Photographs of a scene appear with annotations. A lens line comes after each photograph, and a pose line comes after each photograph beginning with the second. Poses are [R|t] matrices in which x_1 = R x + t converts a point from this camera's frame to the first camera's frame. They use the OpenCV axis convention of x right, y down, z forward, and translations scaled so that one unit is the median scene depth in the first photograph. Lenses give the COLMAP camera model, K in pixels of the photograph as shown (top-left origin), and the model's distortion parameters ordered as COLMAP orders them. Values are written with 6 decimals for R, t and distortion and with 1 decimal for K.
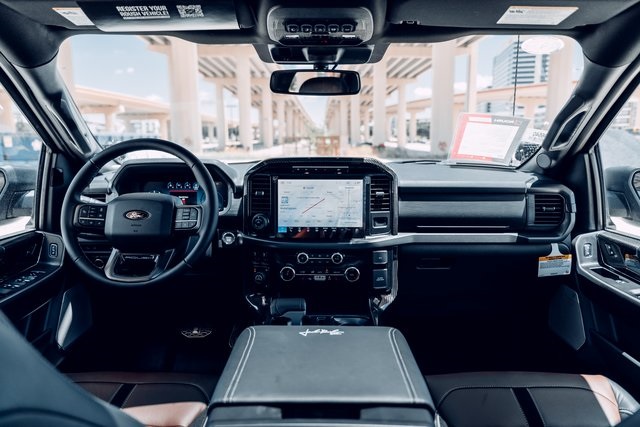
lens RADIAL K [[408.0, 0, 316.7], [0, 408.0, 214.0], [0, 0, 1]] dist [-0.003518, -0.000078]
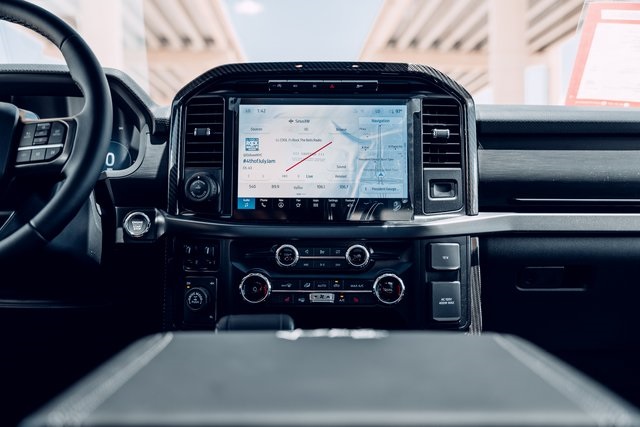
lens RADIAL K [[666.9, 0, 319.7], [0, 666.9, 217.9], [0, 0, 1]] dist [0.007091, 0.000000]
pose [[0.999862, 0.003569, 0.016246, -0.008032], [-0.001195, 0.989599, -0.143846, 0.172585], [-0.016590, 0.143807, 0.989467, 0.200717]]
